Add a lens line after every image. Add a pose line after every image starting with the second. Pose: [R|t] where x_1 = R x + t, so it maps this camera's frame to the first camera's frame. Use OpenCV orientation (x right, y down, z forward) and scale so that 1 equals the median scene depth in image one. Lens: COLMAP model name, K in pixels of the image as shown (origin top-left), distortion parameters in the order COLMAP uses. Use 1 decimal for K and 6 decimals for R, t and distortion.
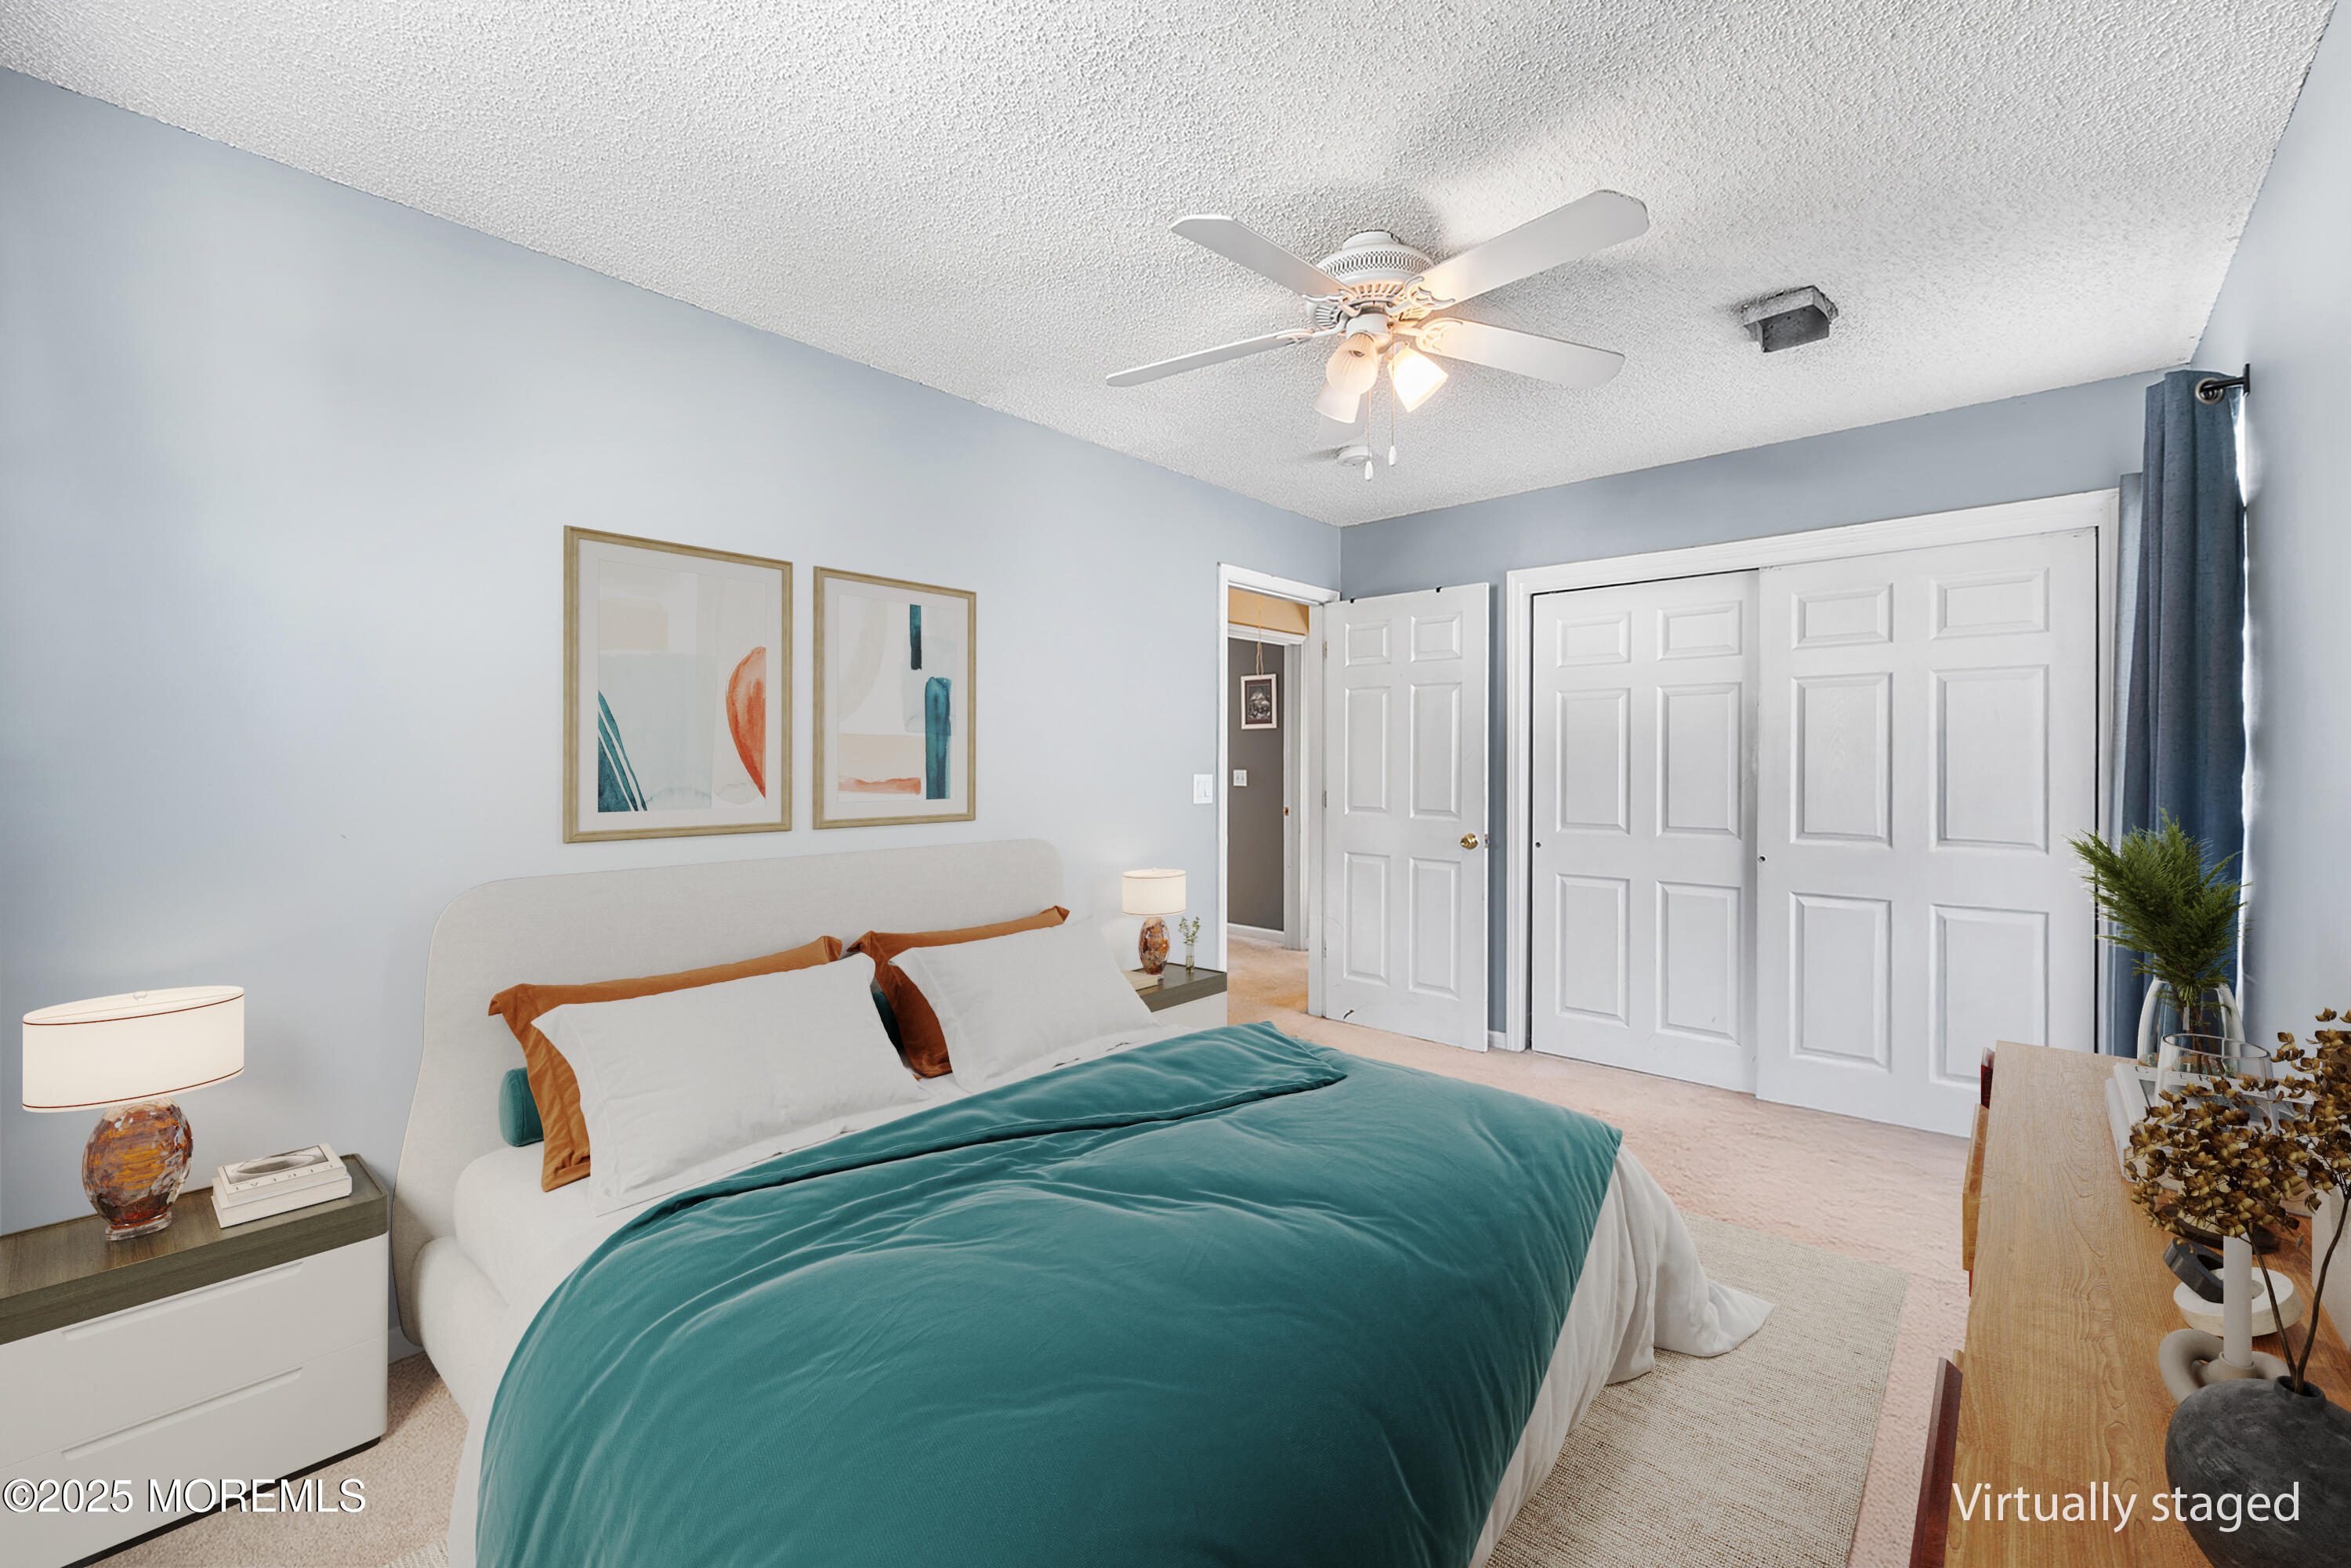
lens RADIAL K [[960.3, 0, 1177.2], [0, 960.3, 773.8], [0, 0, 1]] dist [0.000351, 0.000075]
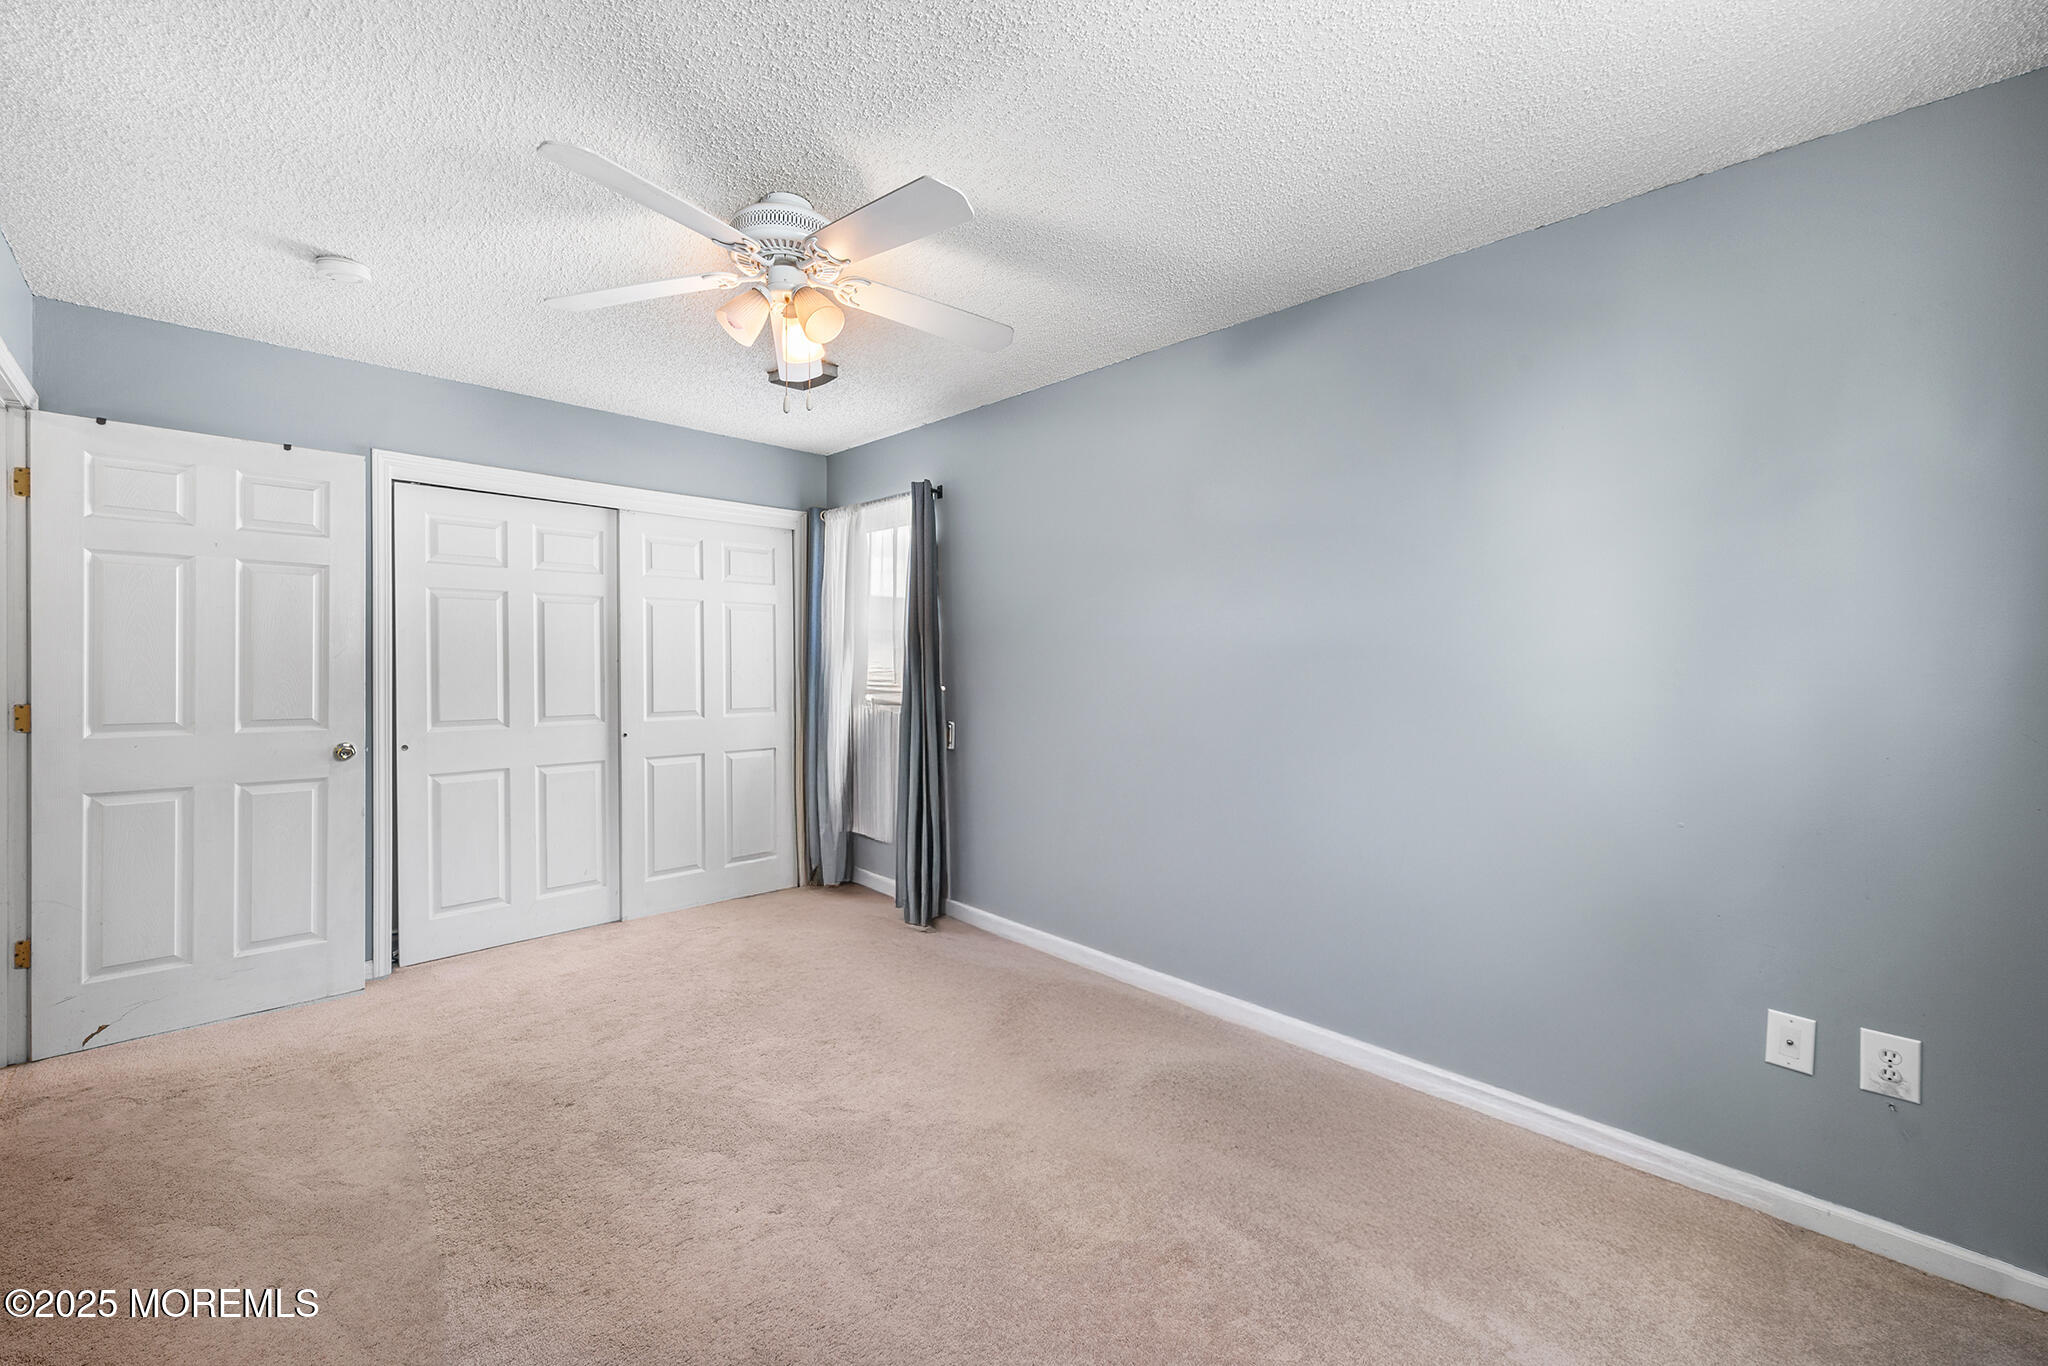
lens RADIAL K [[836.6, 0, 1025.5], [0, 836.6, 674.2], [0, 0, 1]] dist [0.000351, 0.000075]
pose [[0.032536, -0.011443, 0.999405, -0.450321], [0.015900, 0.999814, 0.010930, 0.002470], [-0.999344, 0.015535, 0.032712, 0.382393]]
